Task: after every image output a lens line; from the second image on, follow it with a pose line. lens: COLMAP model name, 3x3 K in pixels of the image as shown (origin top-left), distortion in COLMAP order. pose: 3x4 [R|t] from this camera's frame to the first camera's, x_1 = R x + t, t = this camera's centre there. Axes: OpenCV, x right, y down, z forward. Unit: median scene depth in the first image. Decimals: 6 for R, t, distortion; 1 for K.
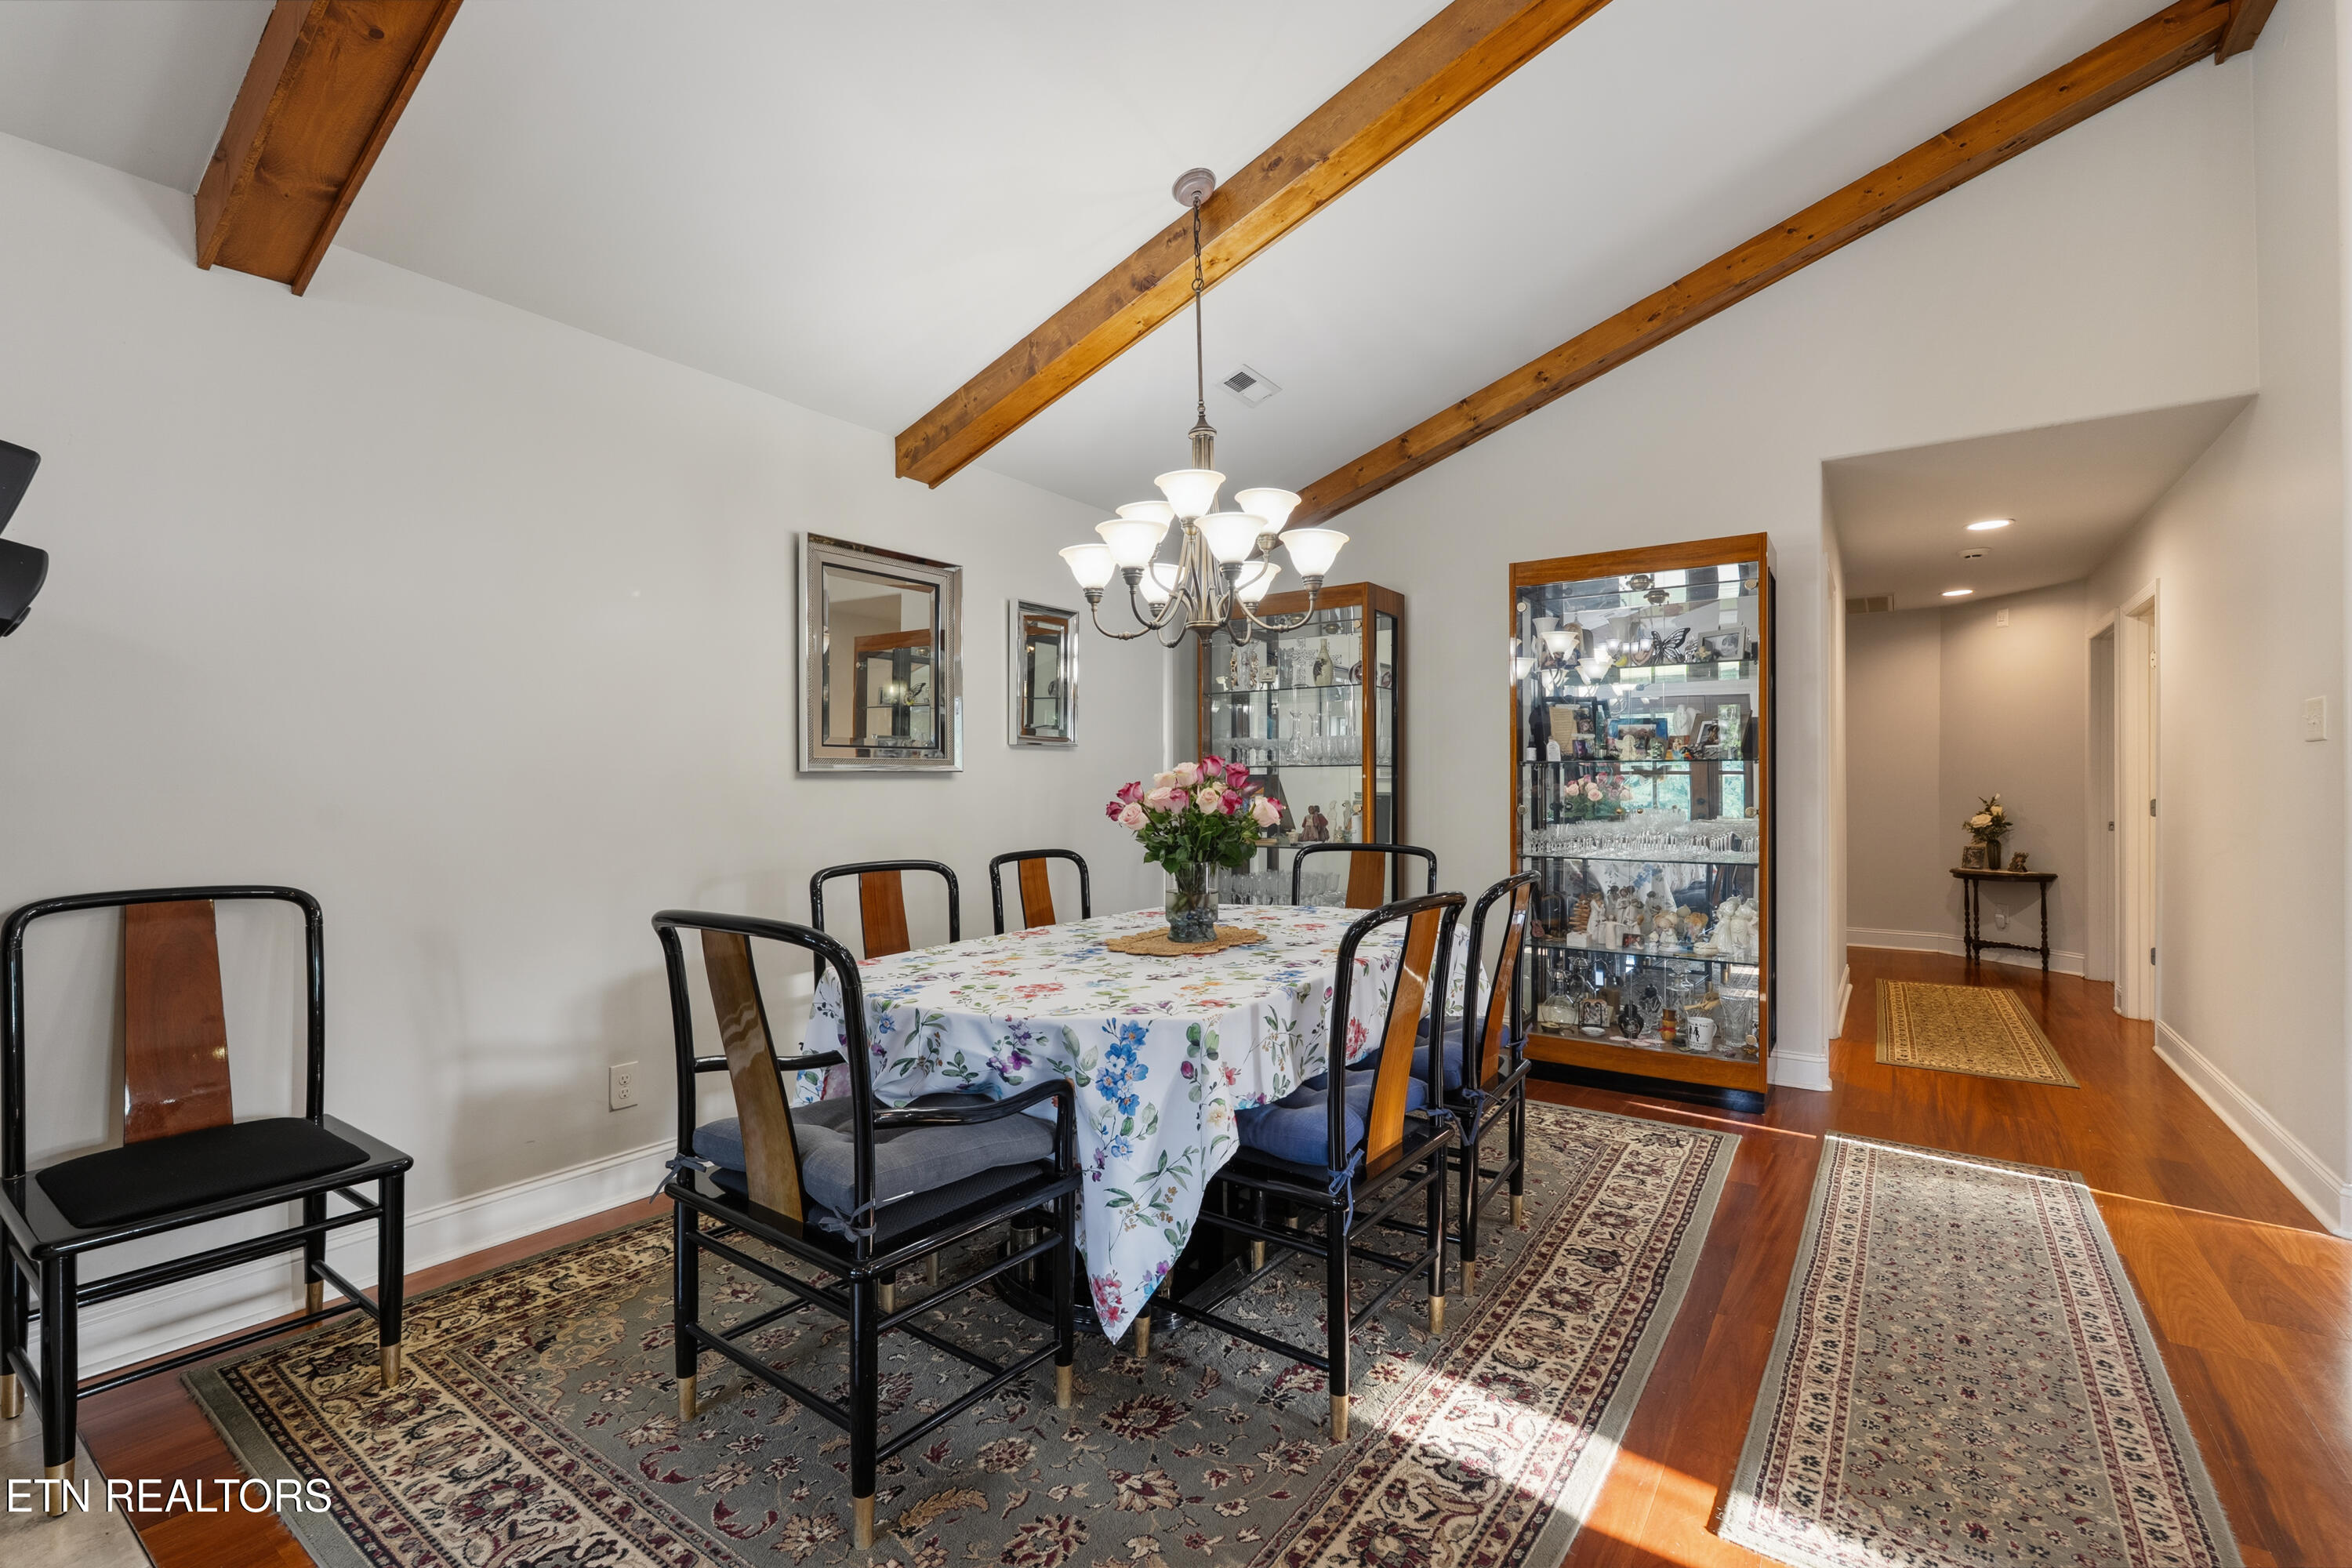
lens RADIAL K [[1032.0, 0, 1169.5], [0, 1032.0, 787.9], [0, 0, 1]] dist [-0.002897, -0.000072]
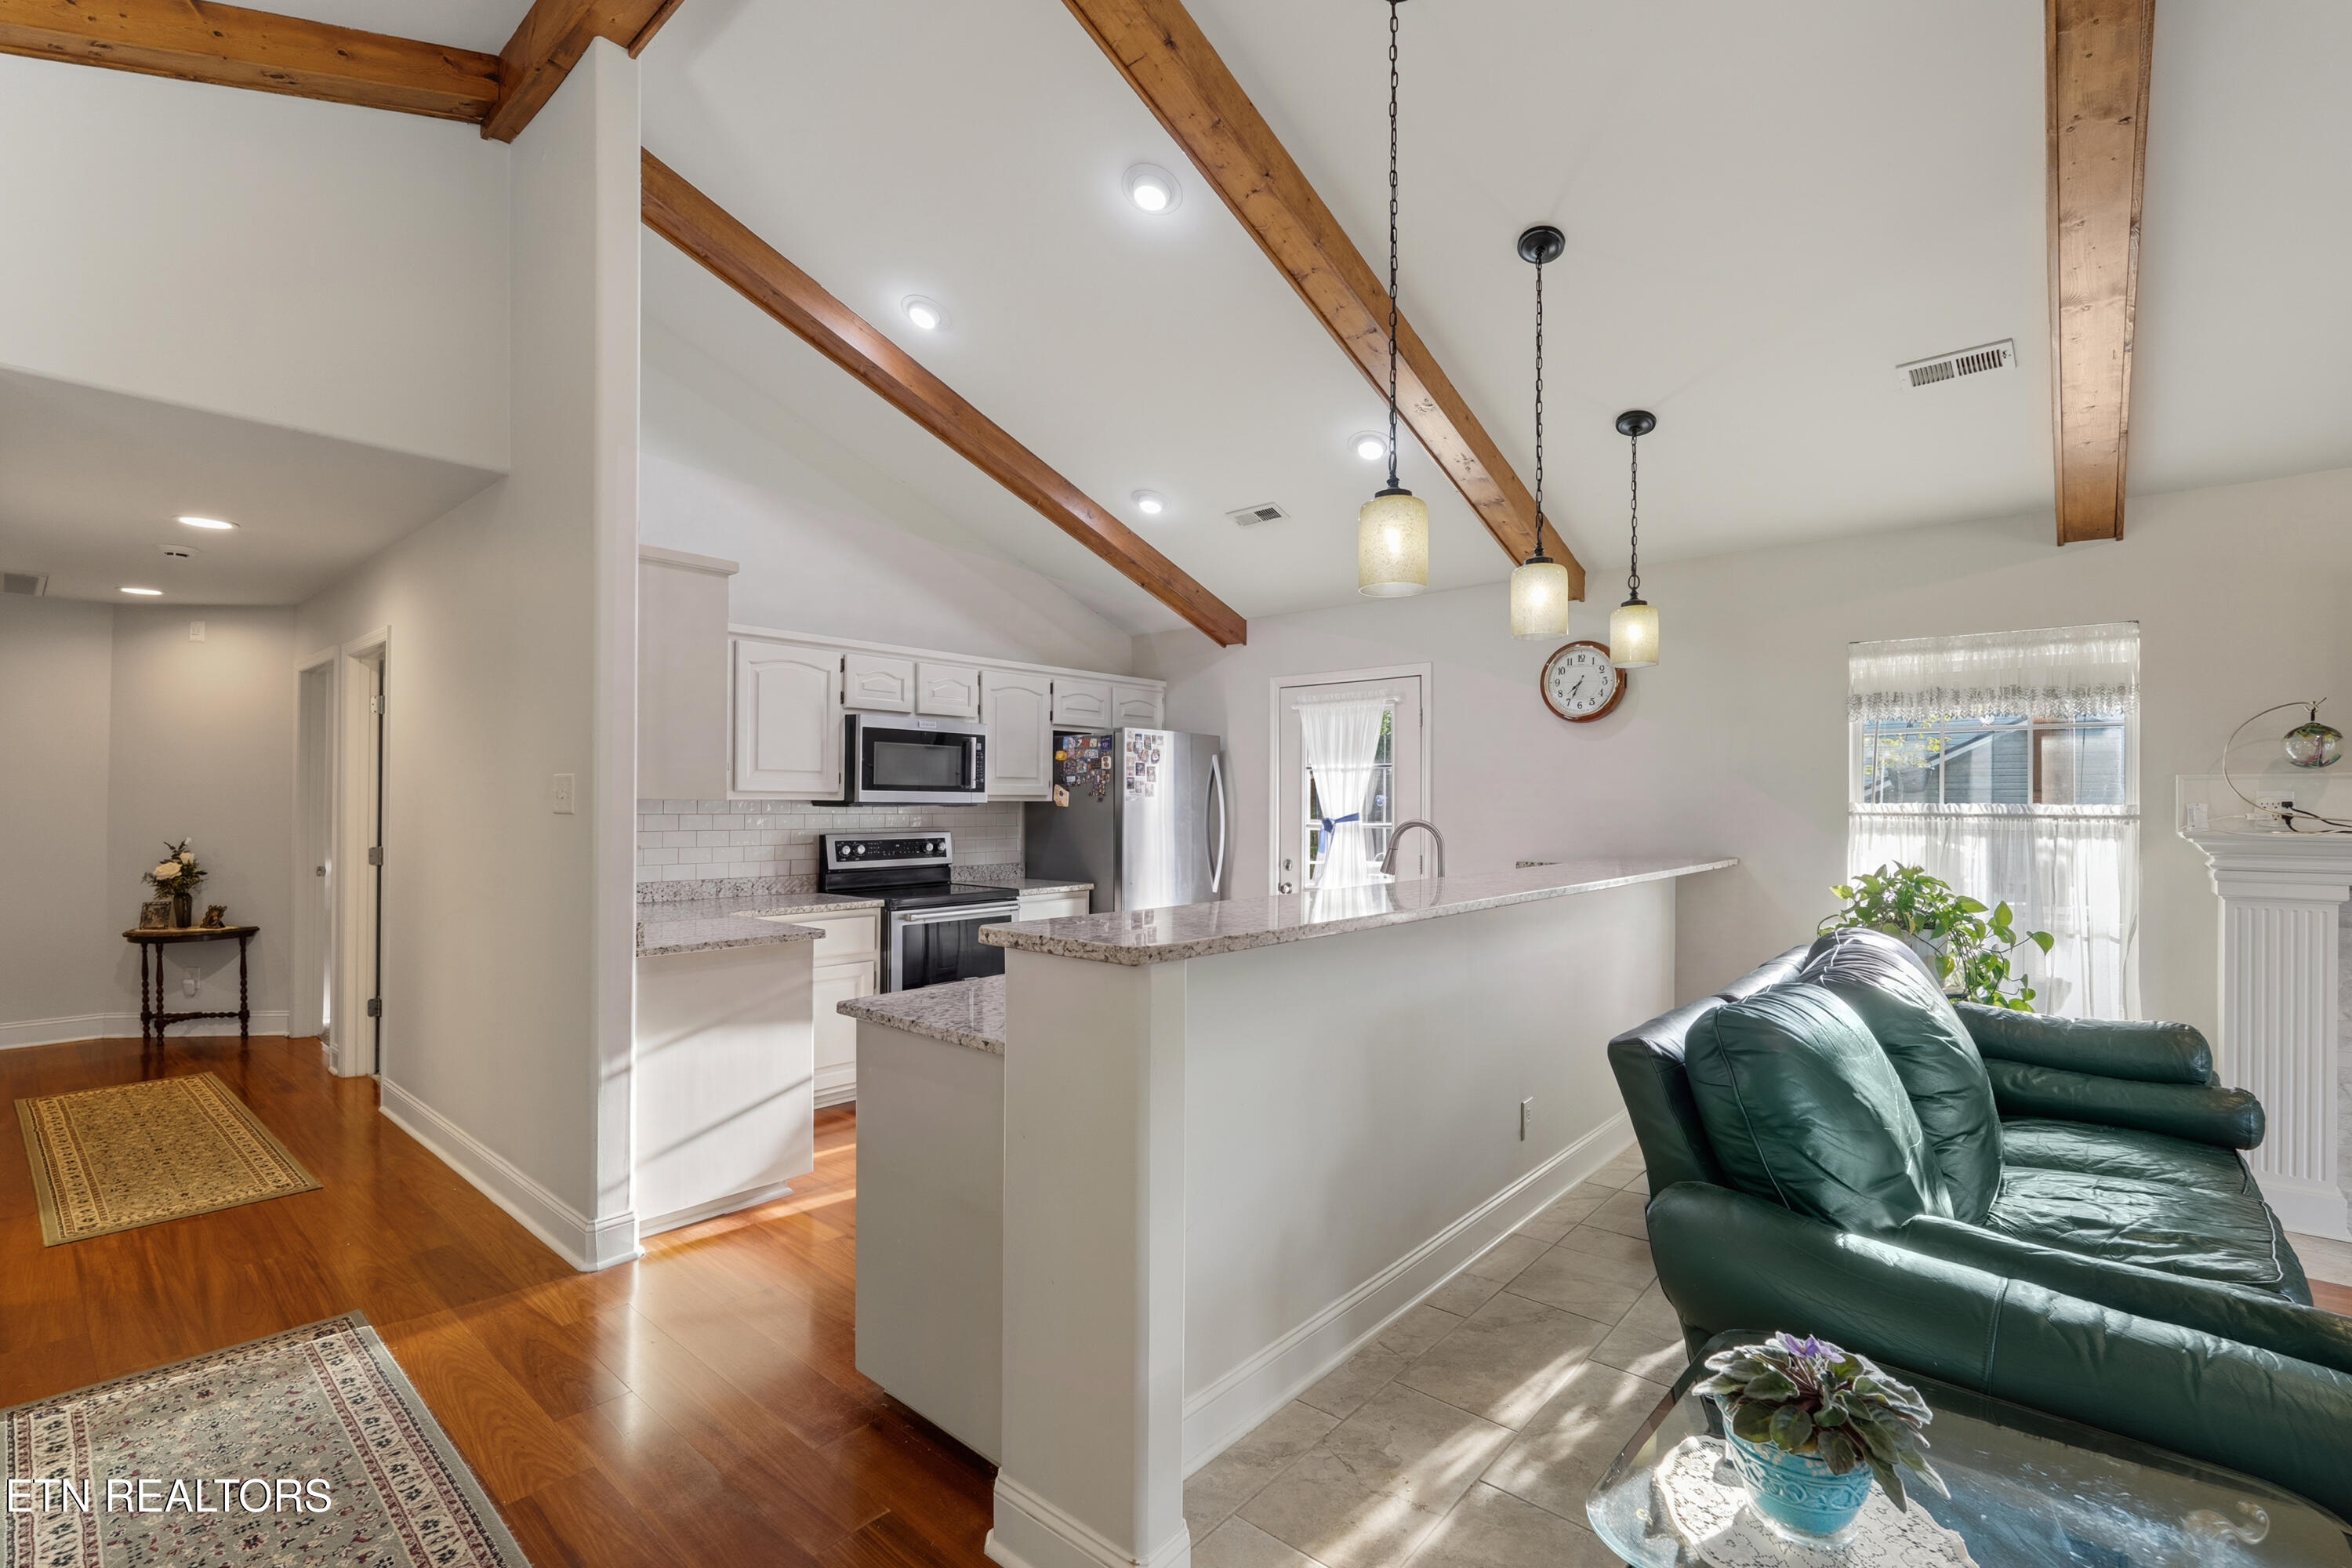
lens RADIAL K [[1040.0, 0, 1180.4], [0, 1040.0, 794.0], [0, 0, 1]] dist [-0.003086, -0.000310]
pose [[0.100301, 0.012004, 0.994885, 0.063361], [-0.003805, 0.999925, -0.011682, -0.038274], [-0.994950, -0.002614, 0.100339, 0.171829]]
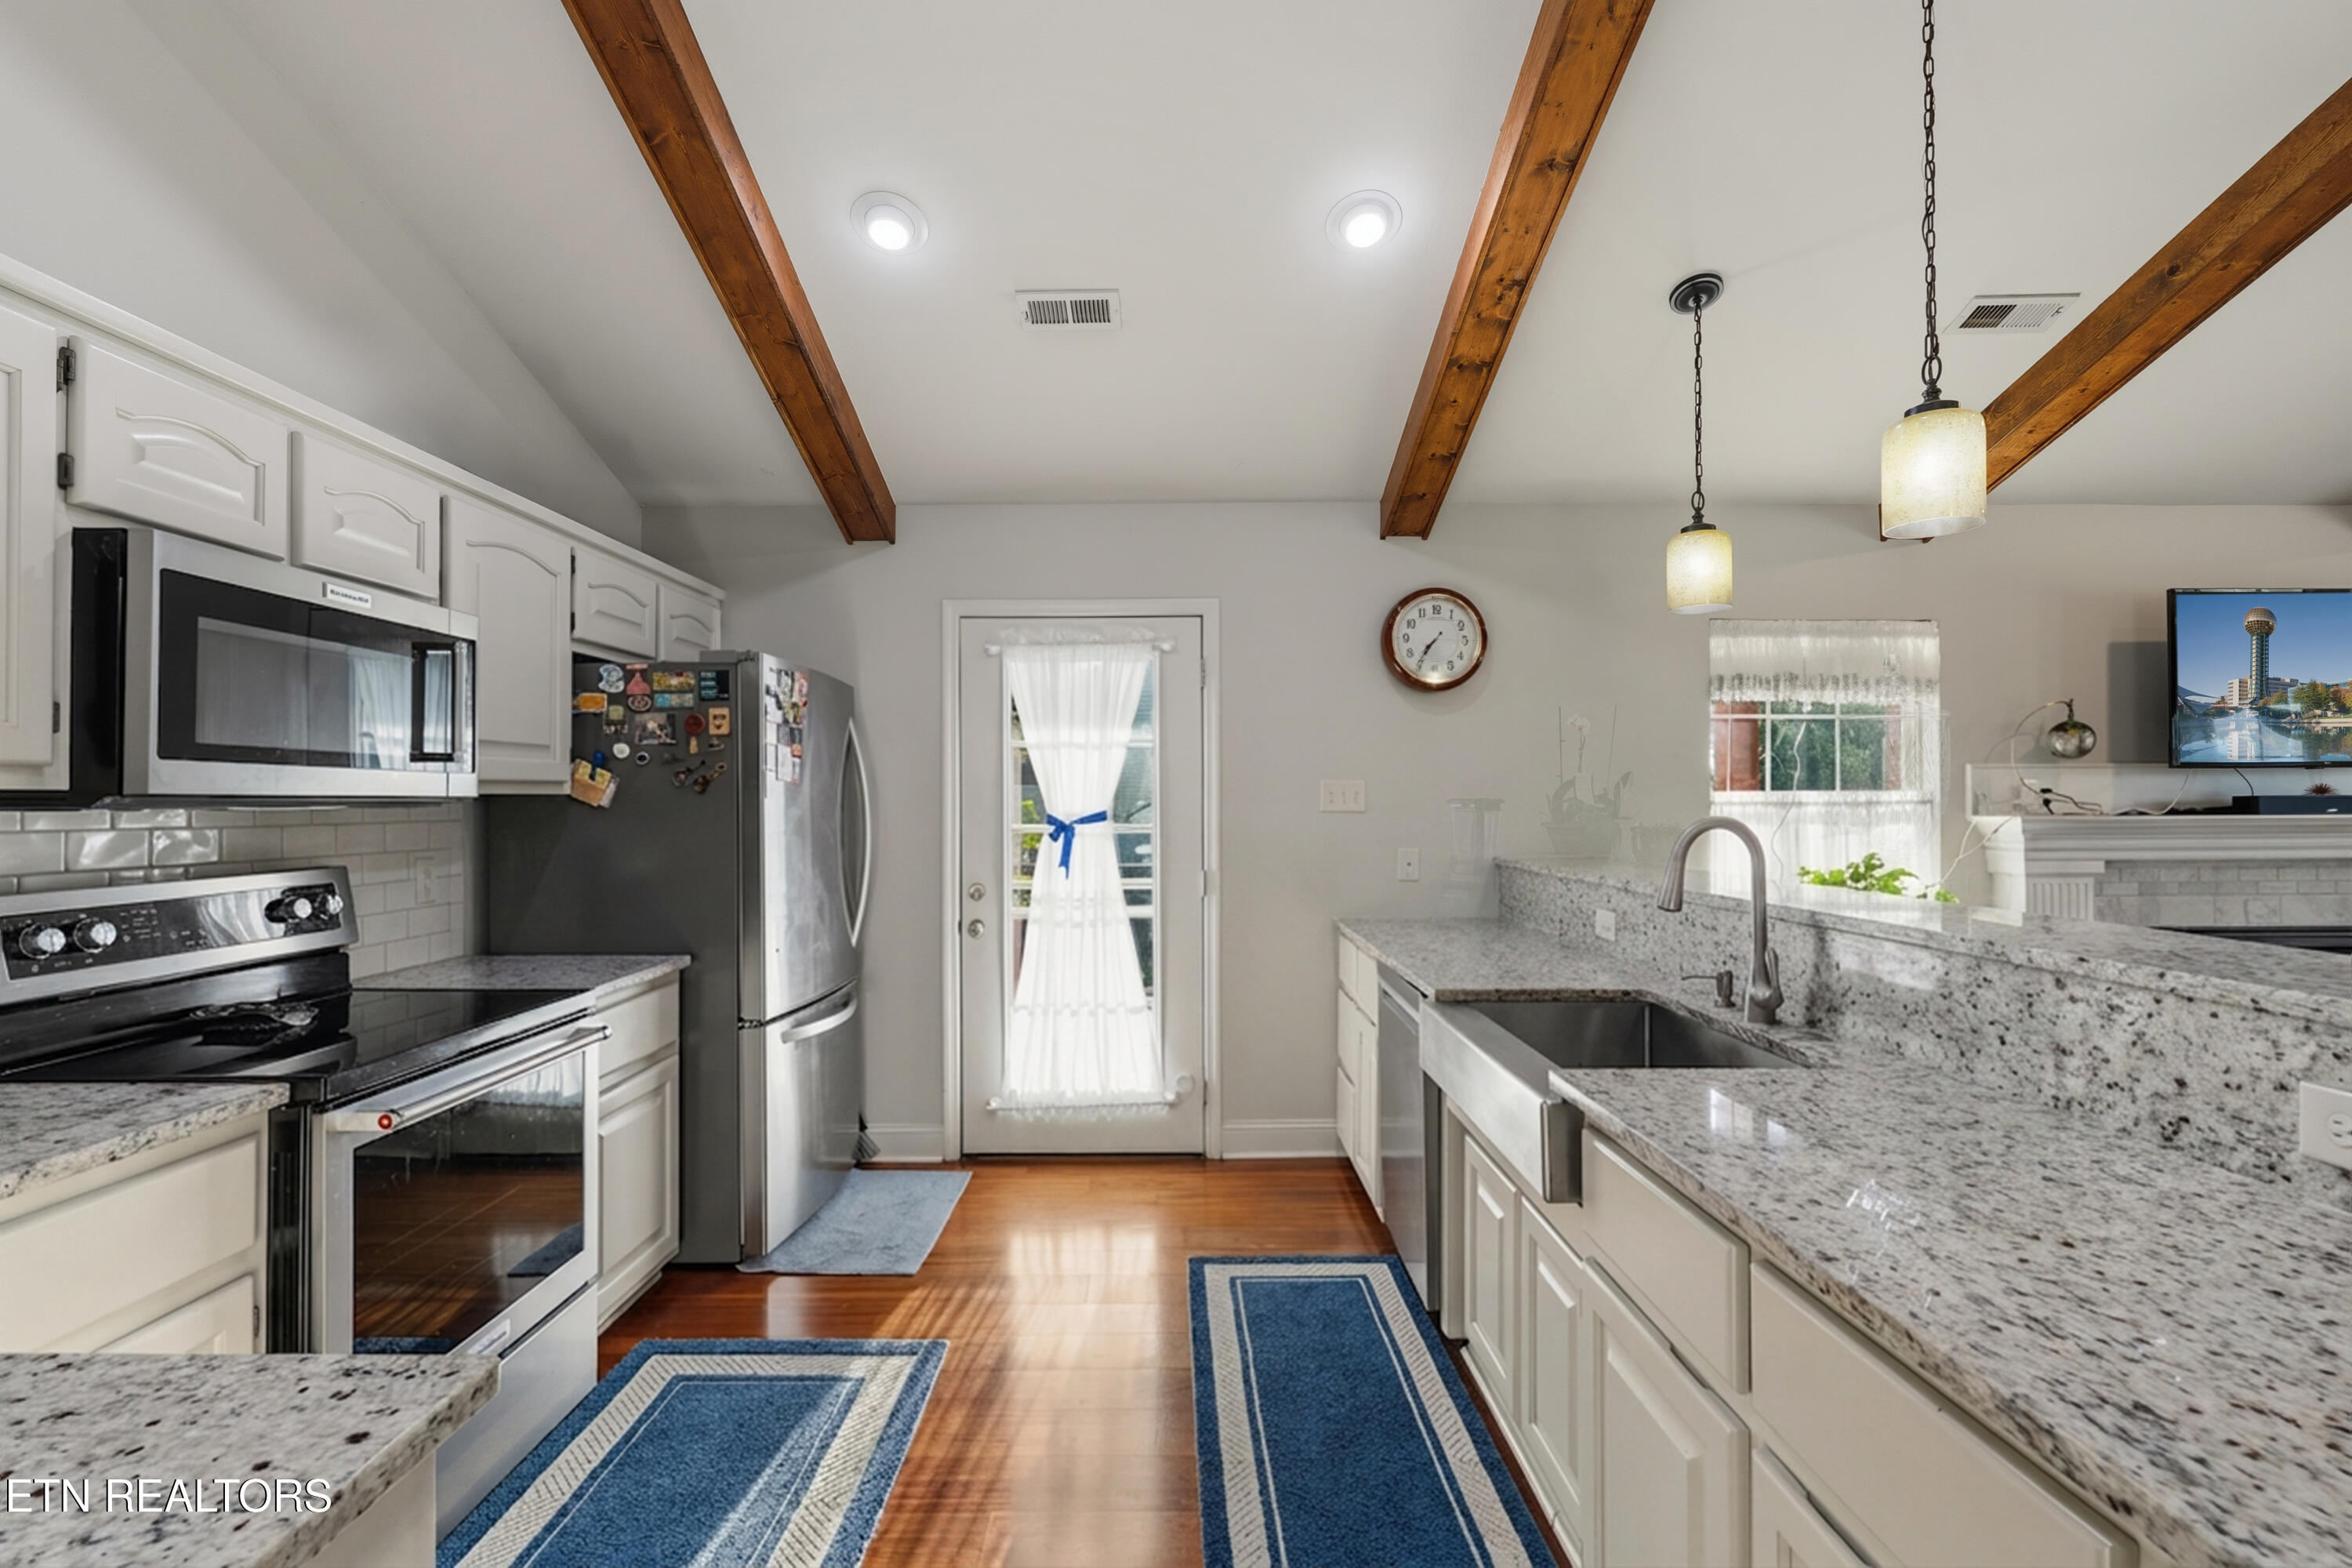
lens RADIAL K [[1032.0, 0, 1169.5], [0, 1032.0, 787.9], [0, 0, 1]] dist [-0.002897, -0.000072]
pose [[-0.580381, 0.014927, 0.814208, 0.679706], [0.005589, 0.999881, -0.014347, -0.036451], [-0.814326, -0.003776, -0.580396, 0.575231]]
